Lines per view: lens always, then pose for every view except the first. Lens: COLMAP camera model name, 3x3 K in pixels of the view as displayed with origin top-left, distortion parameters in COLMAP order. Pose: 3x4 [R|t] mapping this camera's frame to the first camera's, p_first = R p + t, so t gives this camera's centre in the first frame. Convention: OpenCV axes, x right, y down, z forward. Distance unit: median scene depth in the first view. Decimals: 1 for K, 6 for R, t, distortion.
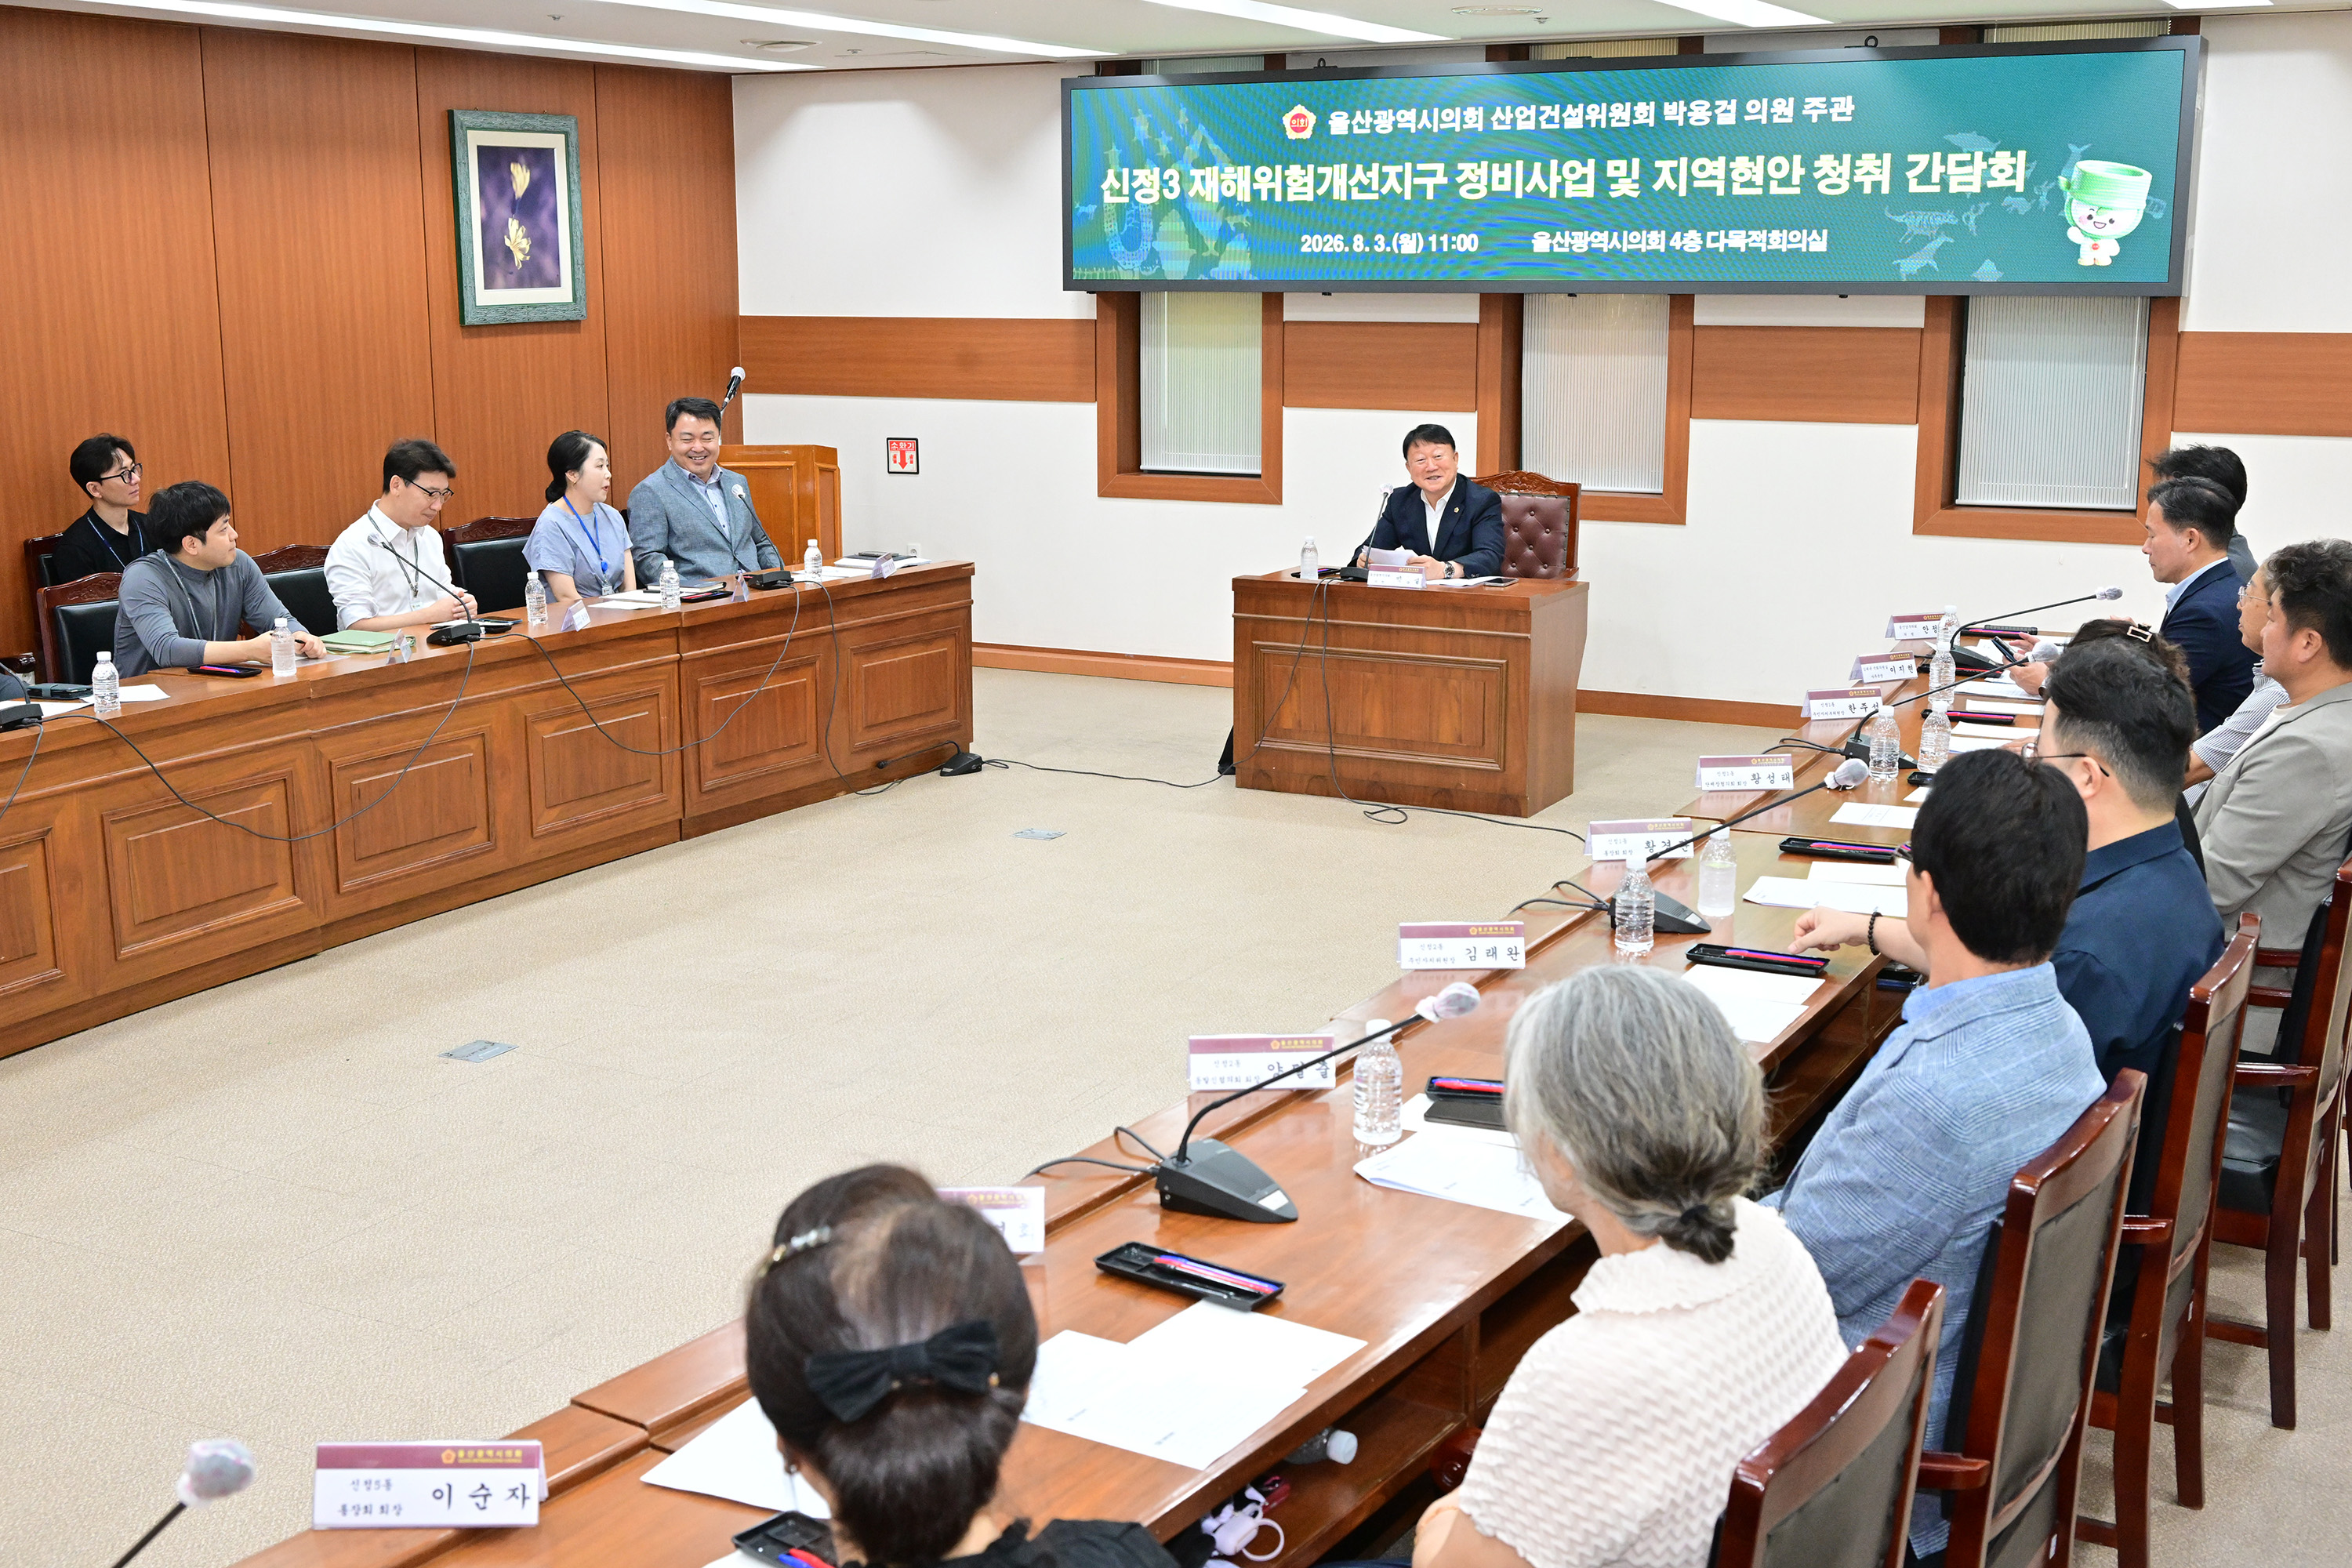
lens RADIAL K [[2620.3, 0, 1141.3], [0, 2620.3, 773.4], [0, 0, 1]] dist [-0.002104, -0.005109]
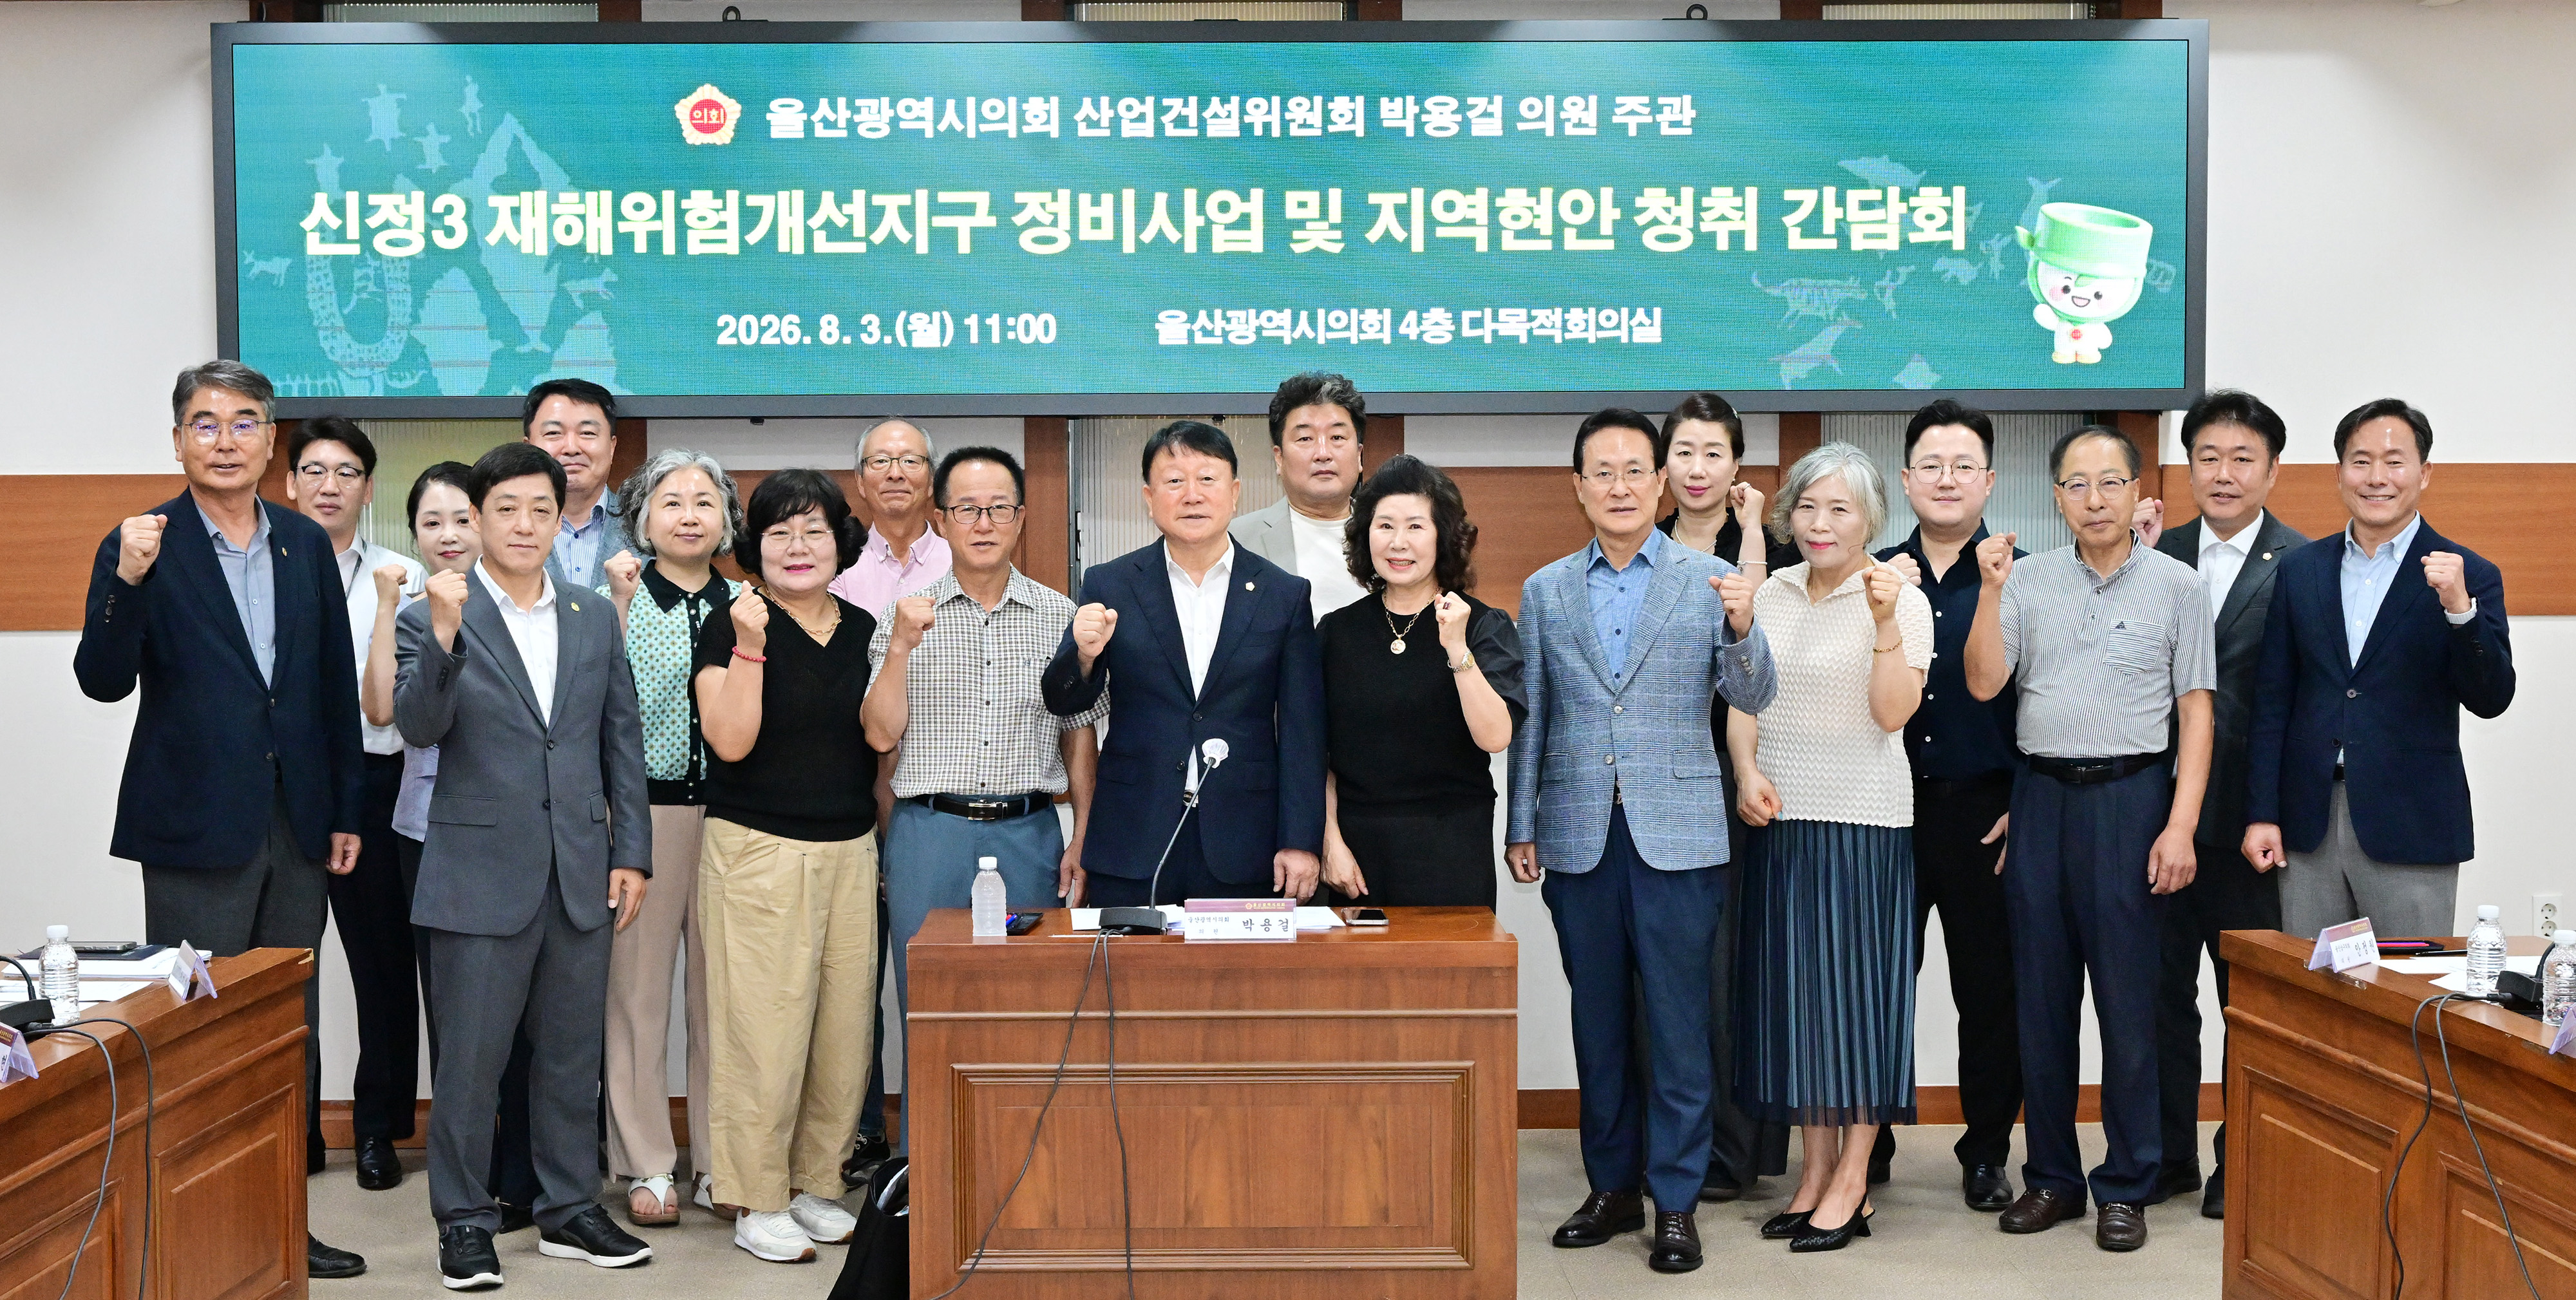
lens RADIAL K [[3569.5, 0, 1271.0], [0, 3569.5, 645.7], [0, 0, 1]] dist [-0.002785, -0.050914]
pose [[0.870380, -0.029841, 0.491475, -0.221865], [0.098293, 0.988601, -0.114048, -0.041531], [-0.482469, 0.147574, 0.863392, 0.322456]]
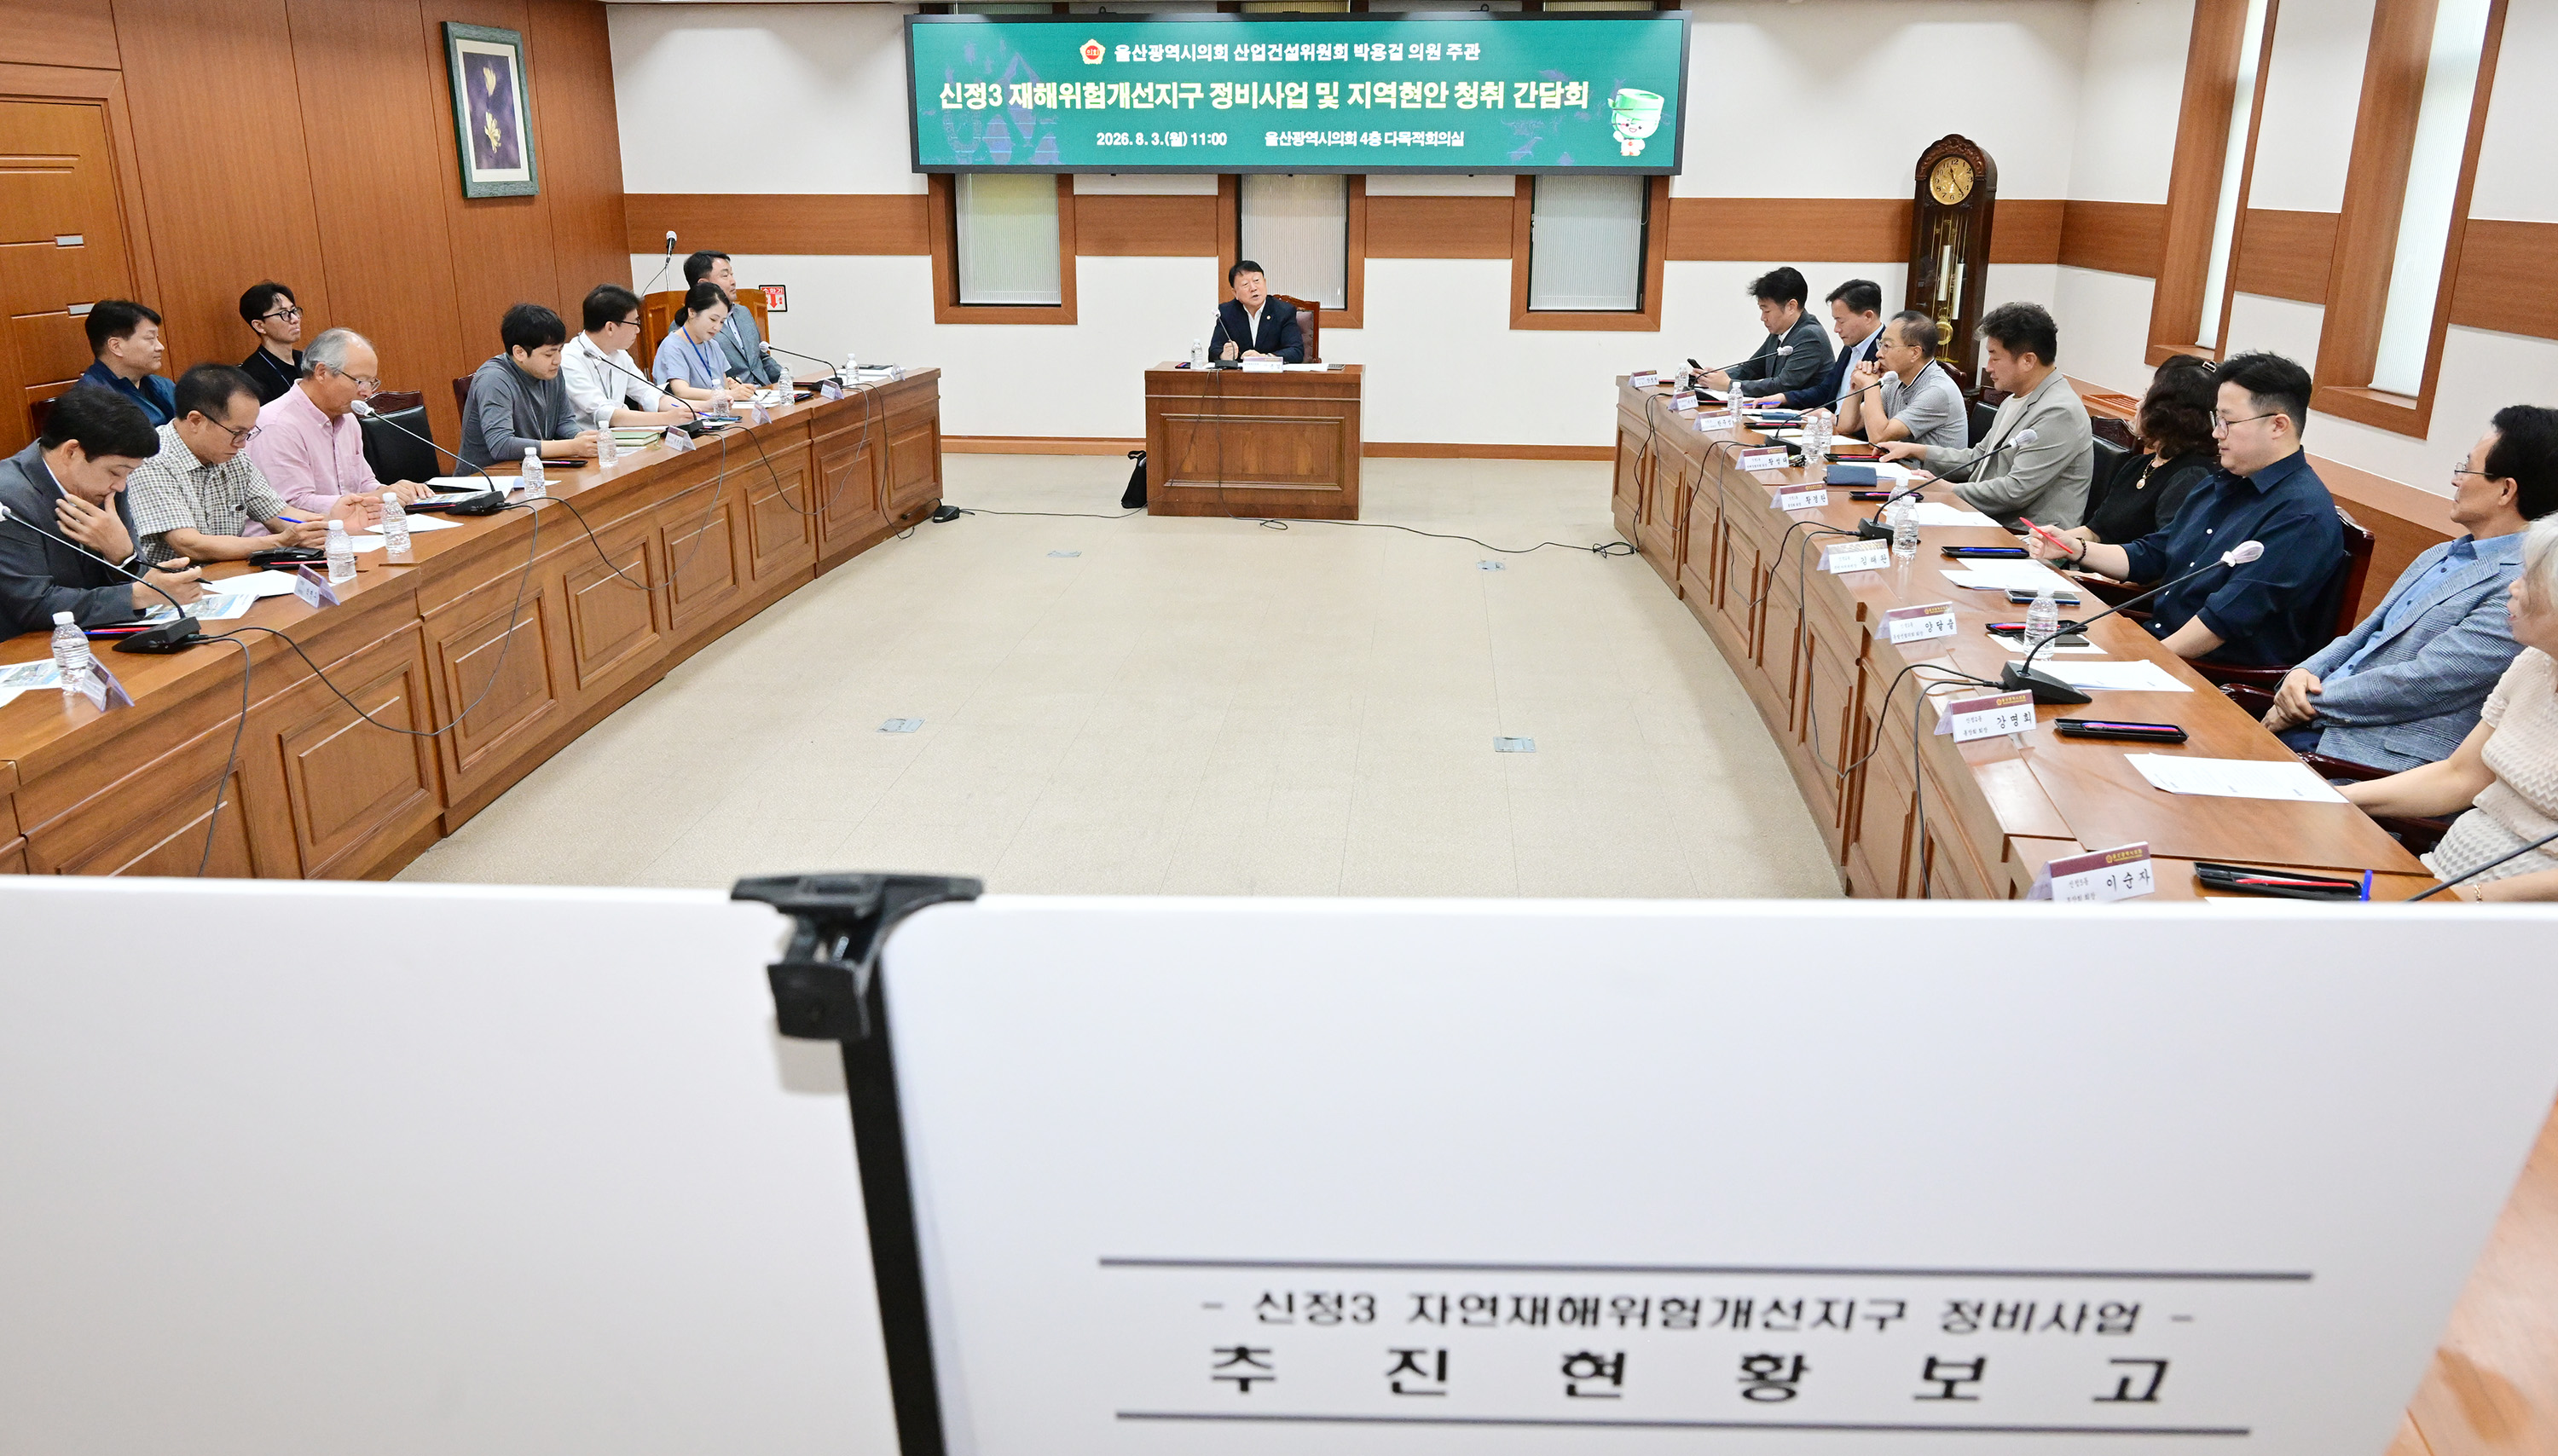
lens RADIAL K [[1767.5, 0, 1275.4], [0, 1767.5, 682.9], [0, 0, 1]] dist [-0.007011, 0.000351]
pose [[0.922085, -0.102632, 0.373131, -0.255002], [0.070403, 0.992590, 0.099037, 0.004838], [-0.380531, -0.065051, 0.922478, 0.054431]]
